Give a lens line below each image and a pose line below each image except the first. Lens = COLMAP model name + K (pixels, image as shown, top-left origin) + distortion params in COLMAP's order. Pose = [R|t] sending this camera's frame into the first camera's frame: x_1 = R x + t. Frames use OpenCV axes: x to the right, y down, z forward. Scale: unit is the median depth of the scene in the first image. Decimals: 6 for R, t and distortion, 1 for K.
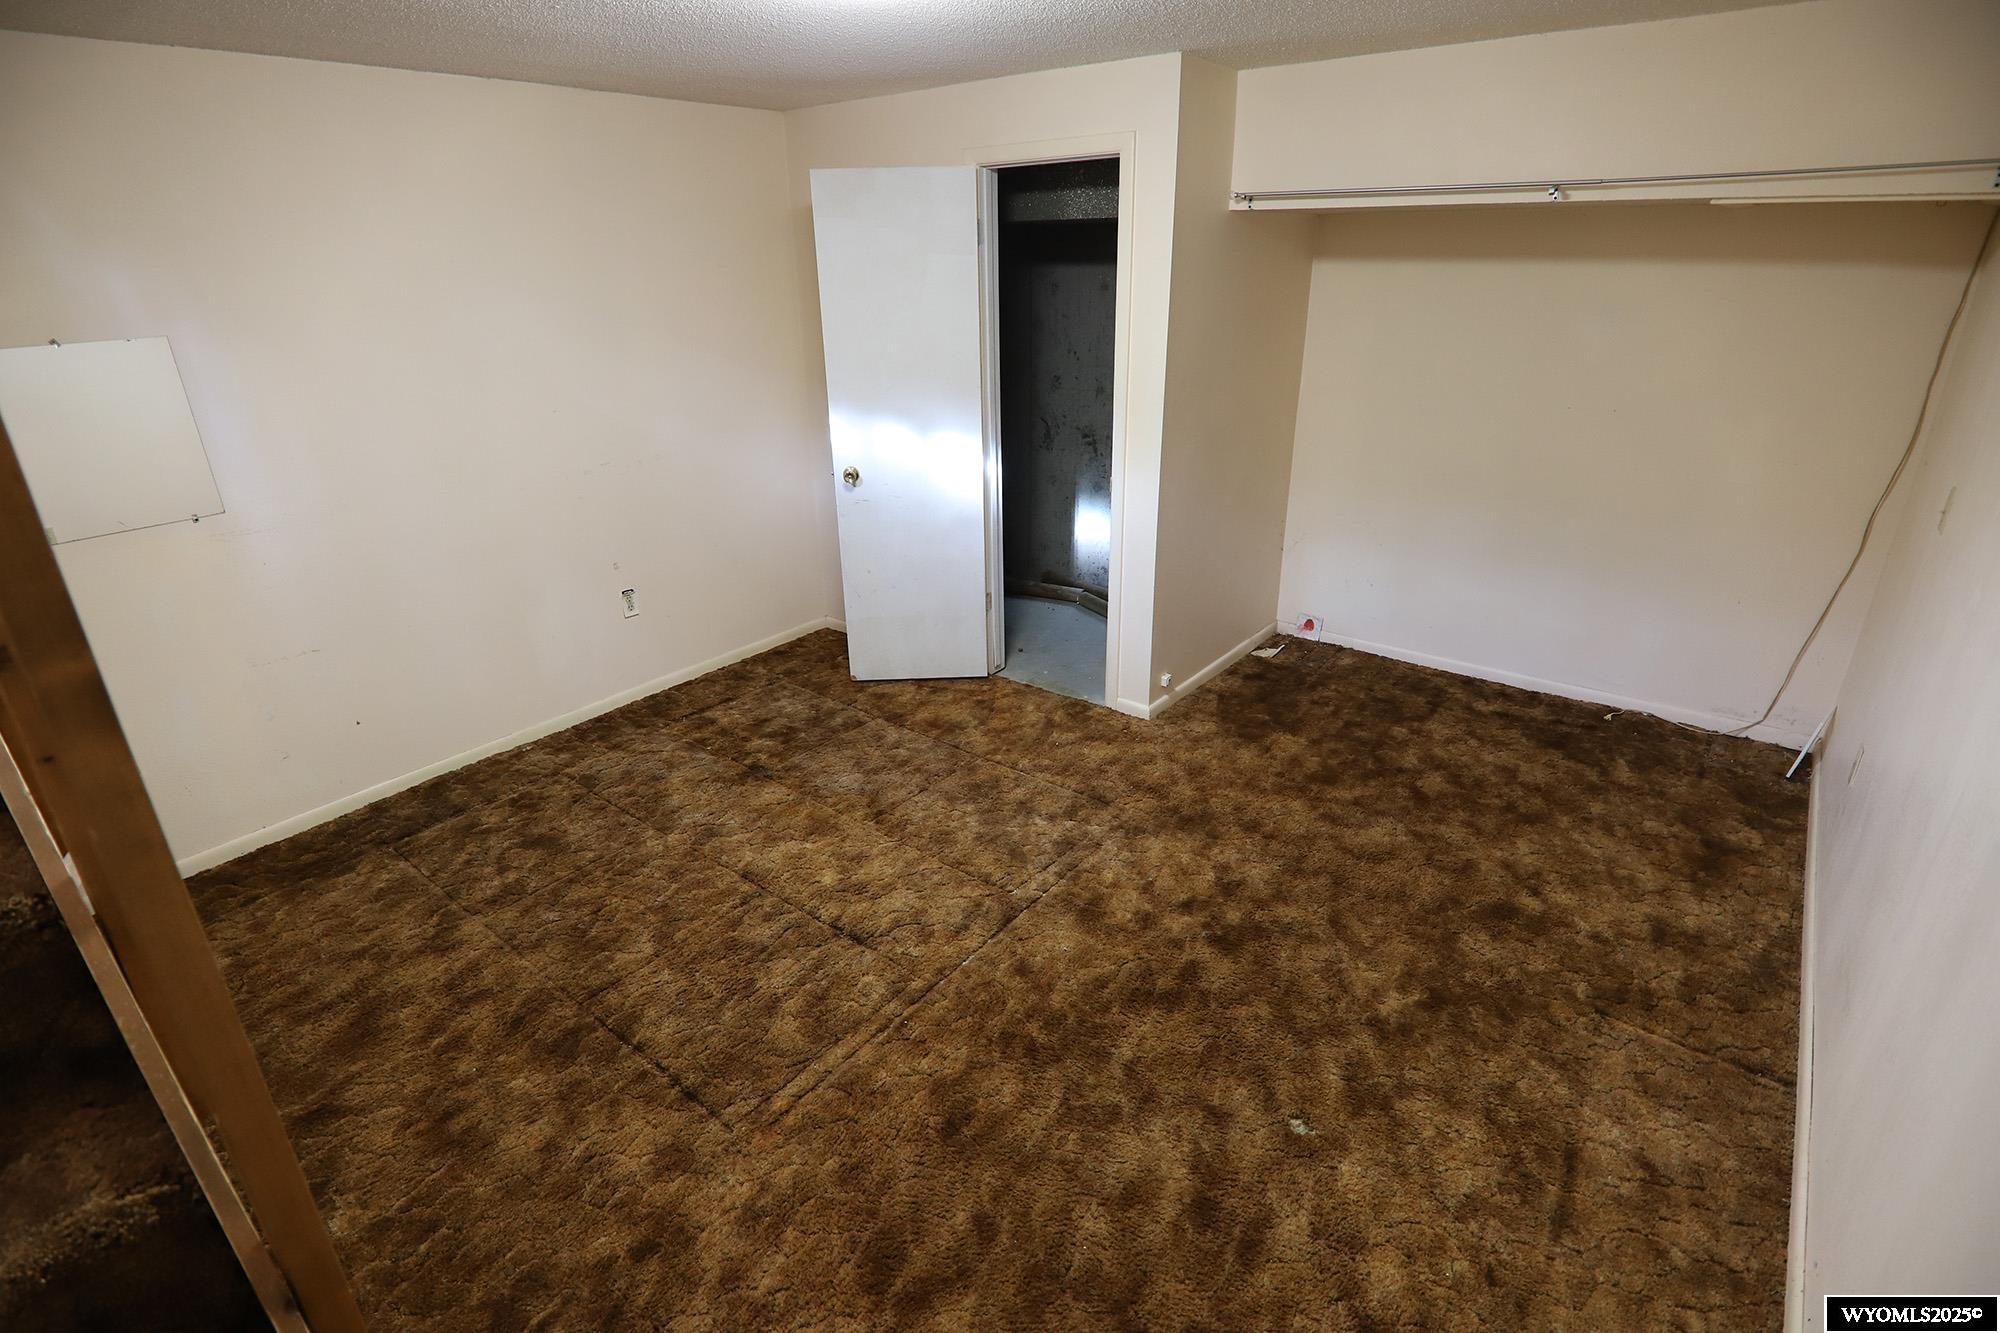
lens RADIAL K [[973.9, 0, 994.9], [0, 973.9, 662.8], [0, 0, 1]] dist [-0.018319, -0.002831]
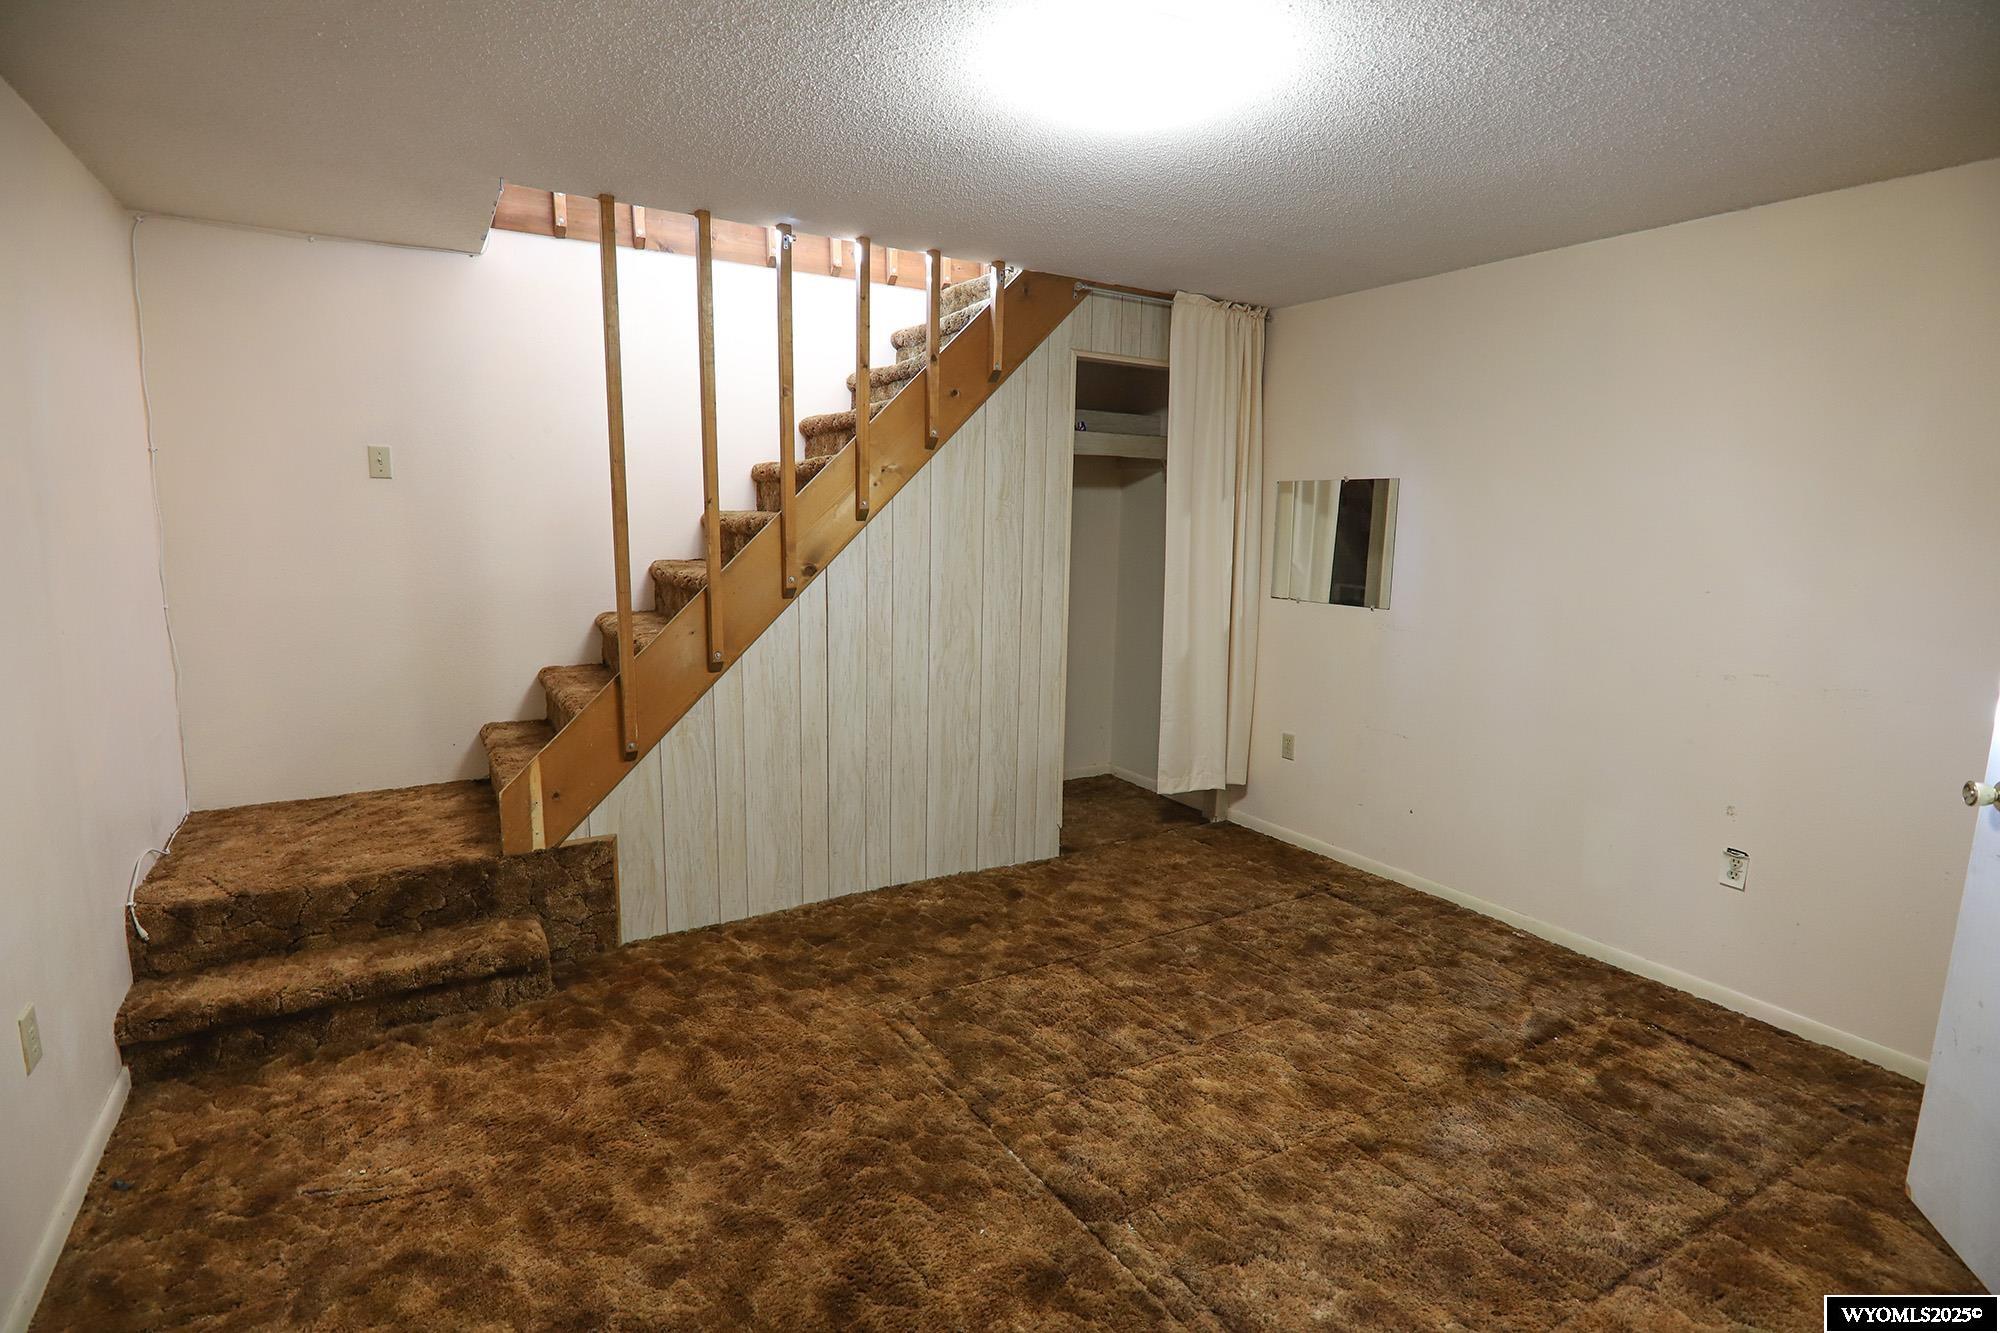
lens RADIAL K [[973.9, 0, 995.0], [0, 973.9, 663.4], [0, 0, 1]] dist [-0.018319, -0.002831]
pose [[-0.347446, 0.159489, -0.924037, 0.627459], [-0.370352, 0.881973, 0.291484, -0.283943], [0.861464, 0.443494, -0.247370, 0.914265]]
